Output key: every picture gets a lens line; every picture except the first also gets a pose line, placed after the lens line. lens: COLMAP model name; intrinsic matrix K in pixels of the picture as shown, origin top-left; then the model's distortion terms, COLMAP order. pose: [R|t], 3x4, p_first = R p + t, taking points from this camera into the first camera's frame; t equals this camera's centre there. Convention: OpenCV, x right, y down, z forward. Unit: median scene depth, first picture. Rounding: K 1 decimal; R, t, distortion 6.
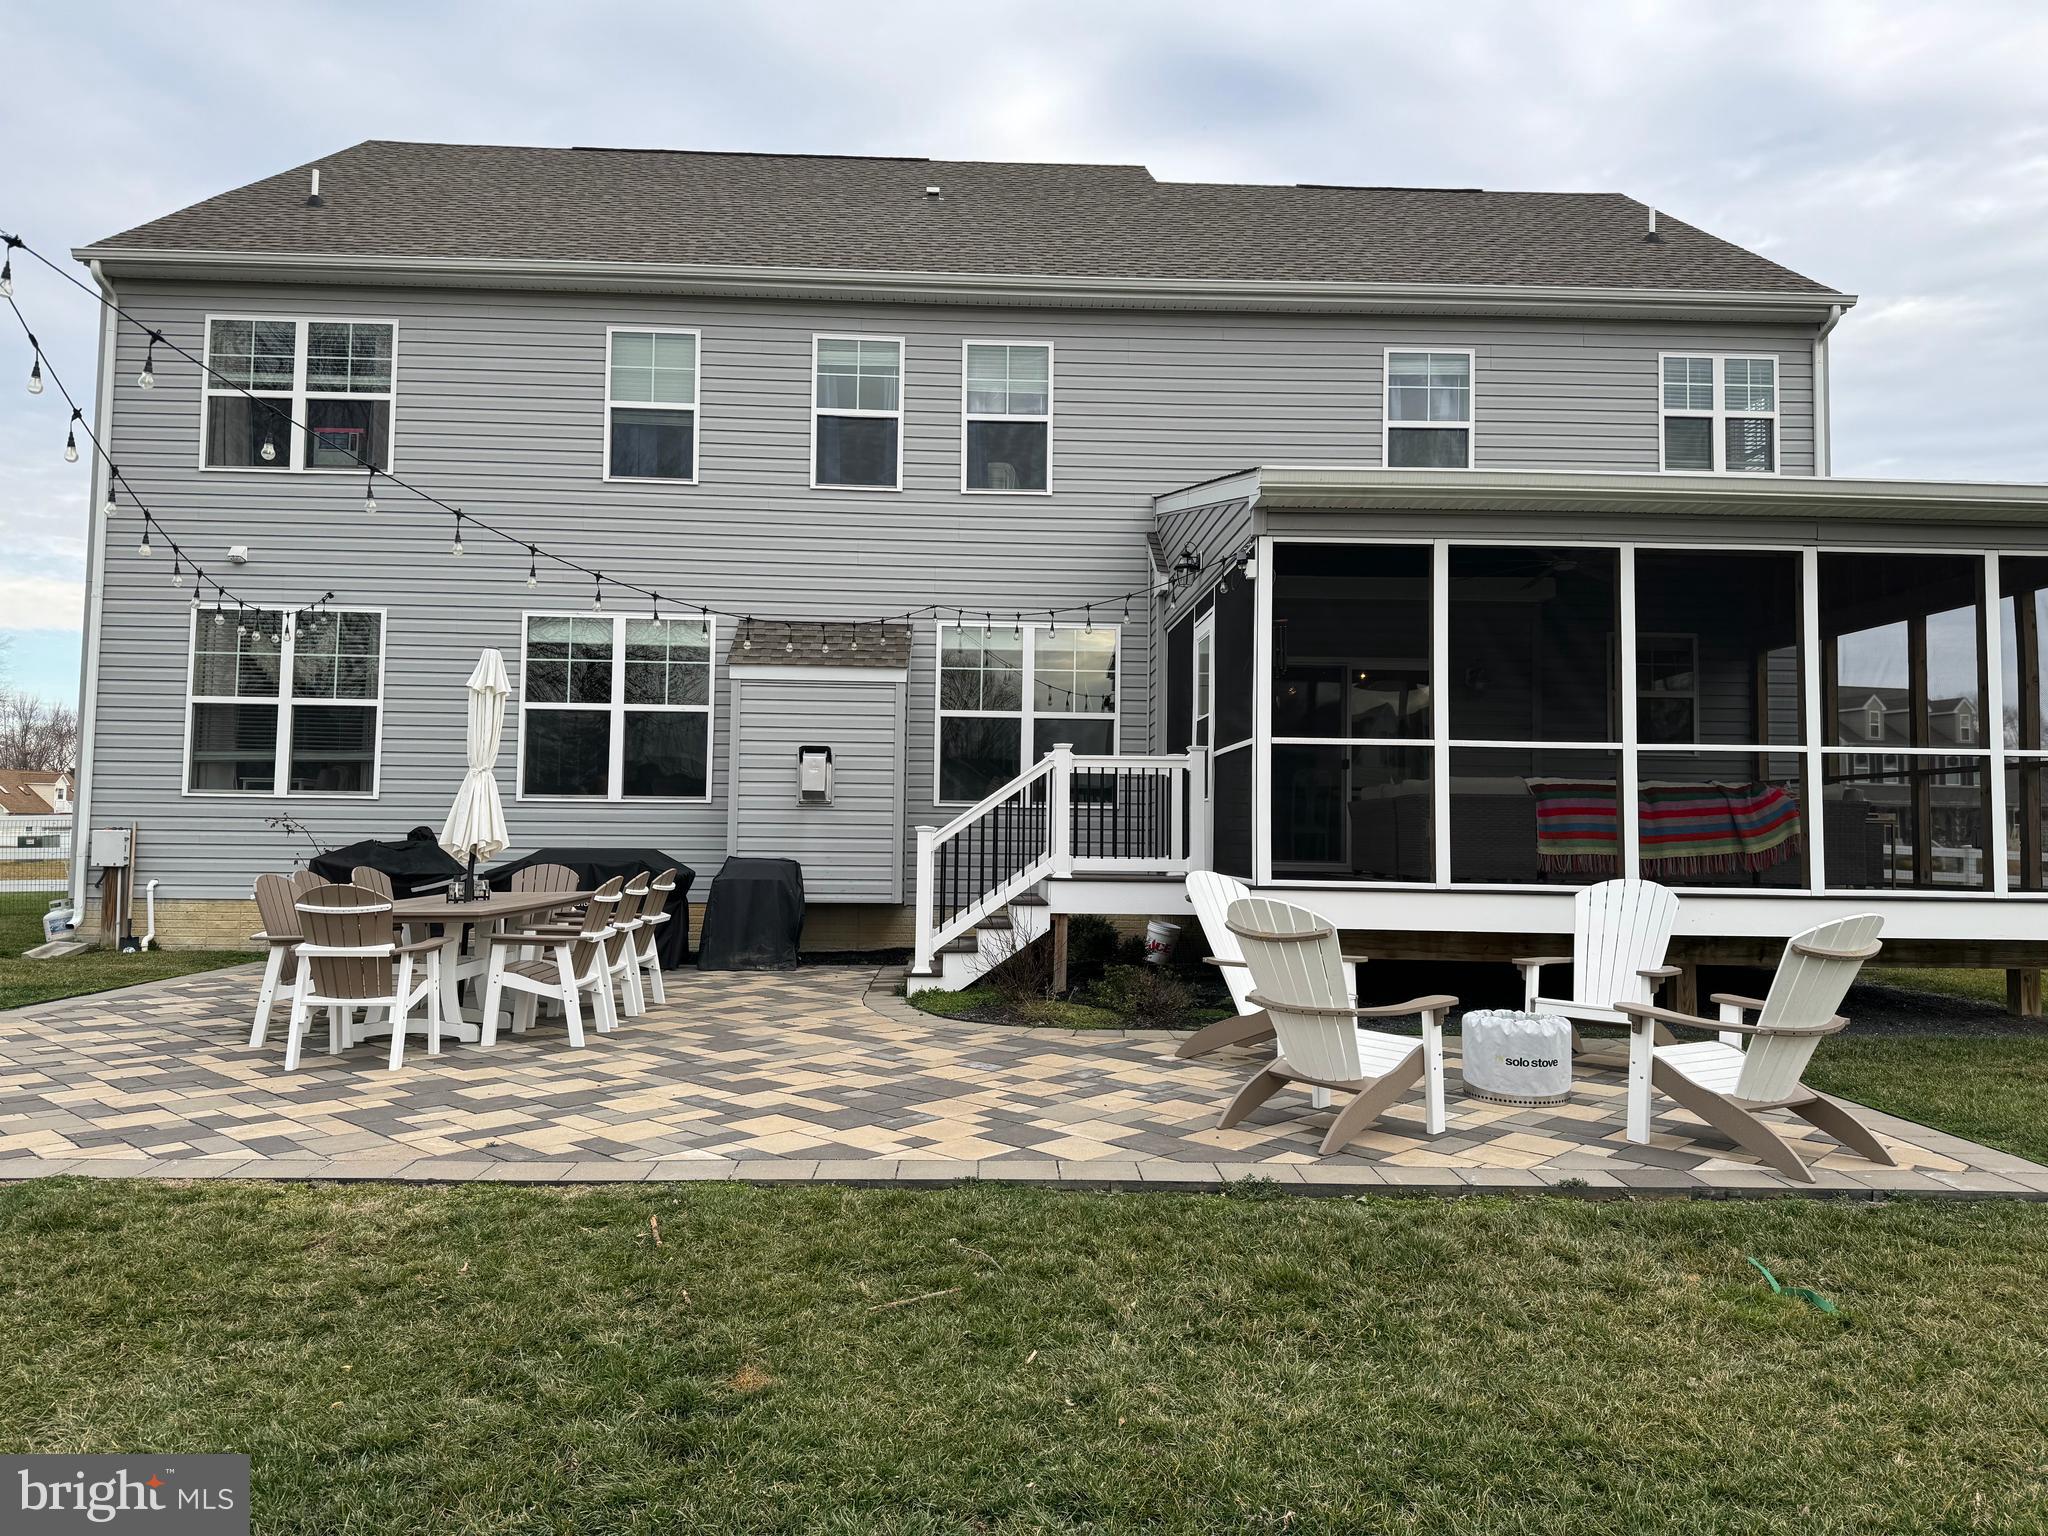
lens RADIAL K [[1455.9, 0, 1010.0], [0, 1455.9, 750.3], [0, 0, 1]] dist [0.047350, -0.044146]
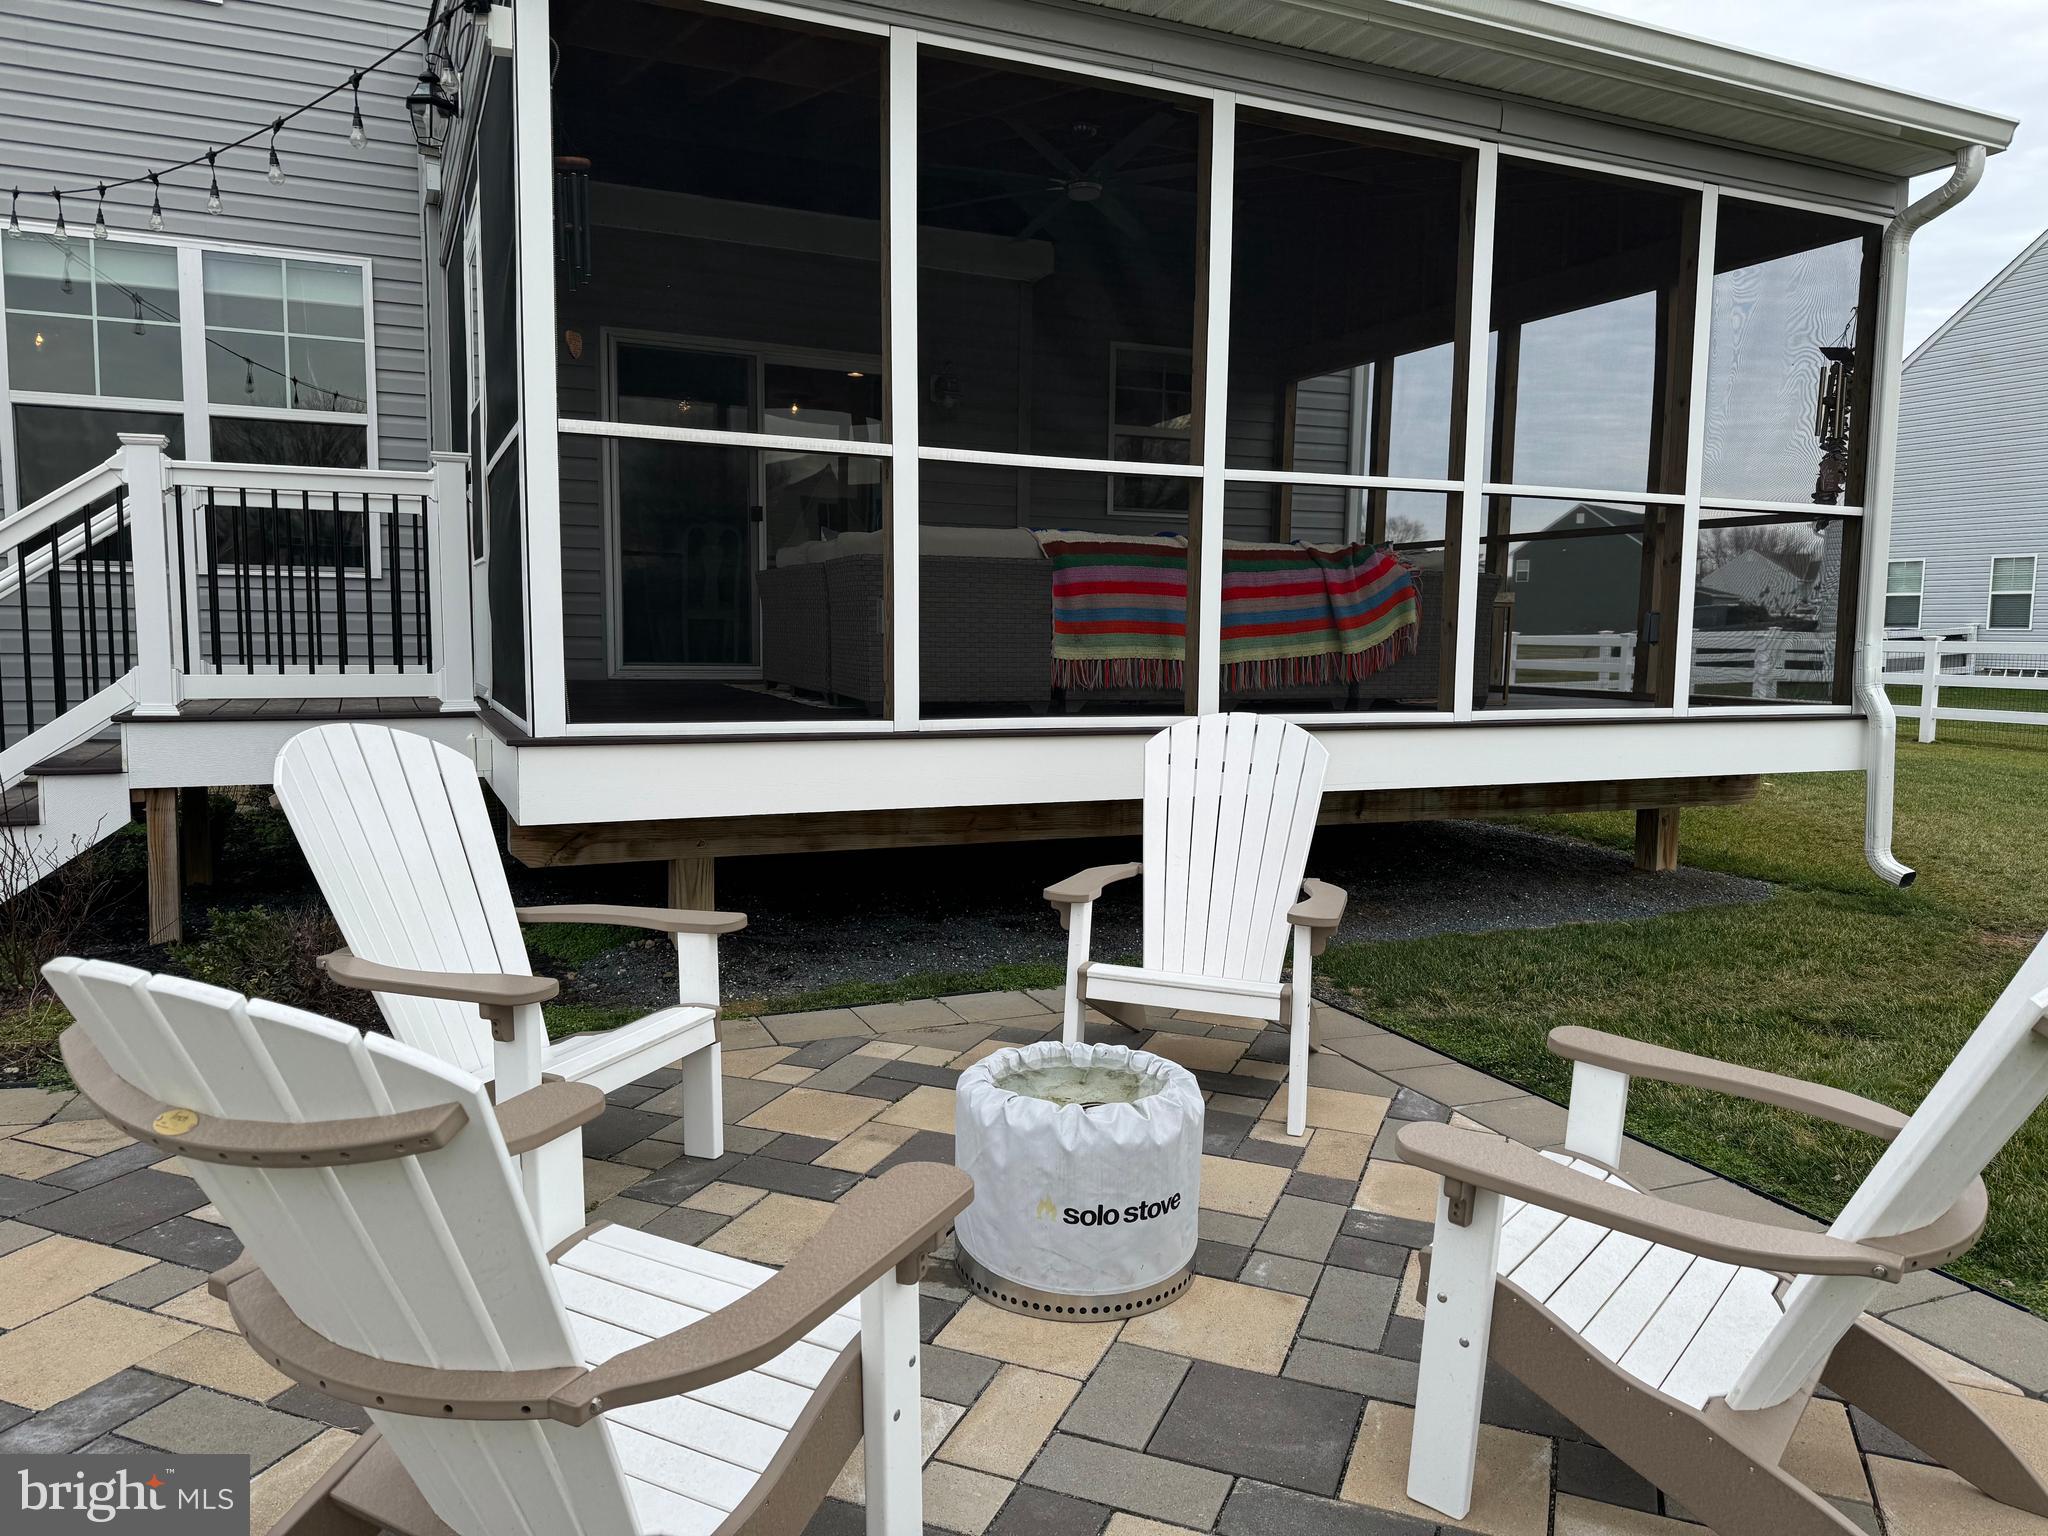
lens RADIAL K [[1455.9, 0, 1016.0], [0, 1455.9, 776.8], [0, 0, 1]] dist [0.047350, -0.044146]
pose [[0.931129, -0.039703, 0.362523, 0.127124], [-0.022002, 0.986130, 0.164511, 0.020621], [-0.364026, -0.161158, 0.917340, 0.448241]]
